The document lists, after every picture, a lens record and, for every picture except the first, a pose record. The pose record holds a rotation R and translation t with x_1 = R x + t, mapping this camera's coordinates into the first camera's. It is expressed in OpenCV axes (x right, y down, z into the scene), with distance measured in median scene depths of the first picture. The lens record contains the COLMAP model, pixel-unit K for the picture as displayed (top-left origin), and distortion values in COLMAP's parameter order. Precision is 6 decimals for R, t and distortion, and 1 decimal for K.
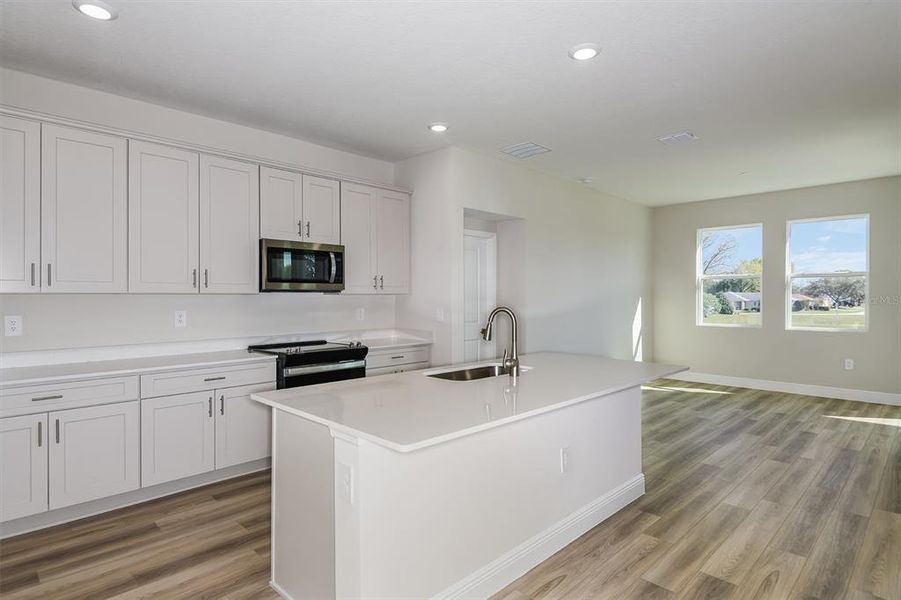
lens RADIAL K [[479.7, 0, 446.1], [0, 479.7, 297.4], [0, 0, 1]] dist [0.002080, -0.003818]
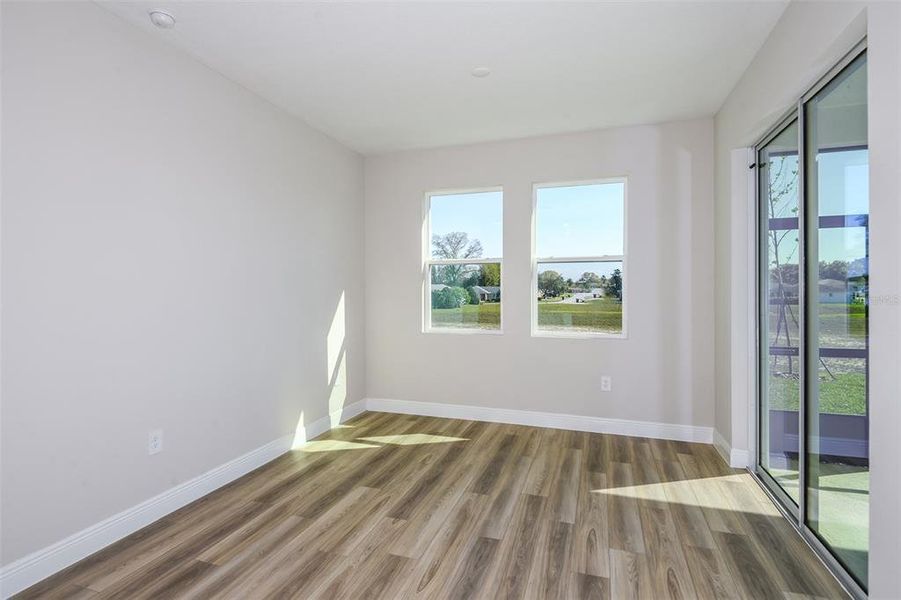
lens RADIAL K [[433.6, 0, 464.8], [0, 433.6, 276.4], [0, 0, 1]] dist [-0.017850, -0.001598]
pose [[0.875235, 0.014327, 0.483486, 0.469111], [0.001729, 0.999462, -0.032747, -0.000848], [-0.483695, 0.029497, 0.874740, 0.730006]]
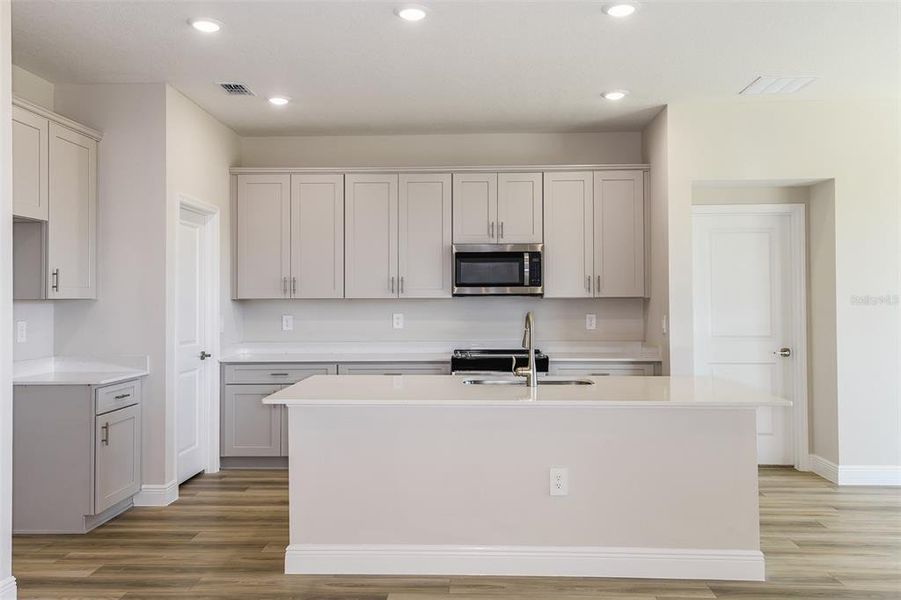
lens RADIAL K [[713.0, 0, 454.9], [0, 713.0, 293.3], [0, 0, 1]] dist [0.026314, 0.005291]
pose [[0.684404, -0.008508, -0.729054, 0.655256], [0.000867, 0.999941, -0.010855, -0.001744], [0.729103, 0.006797, 0.684371, -0.030871]]
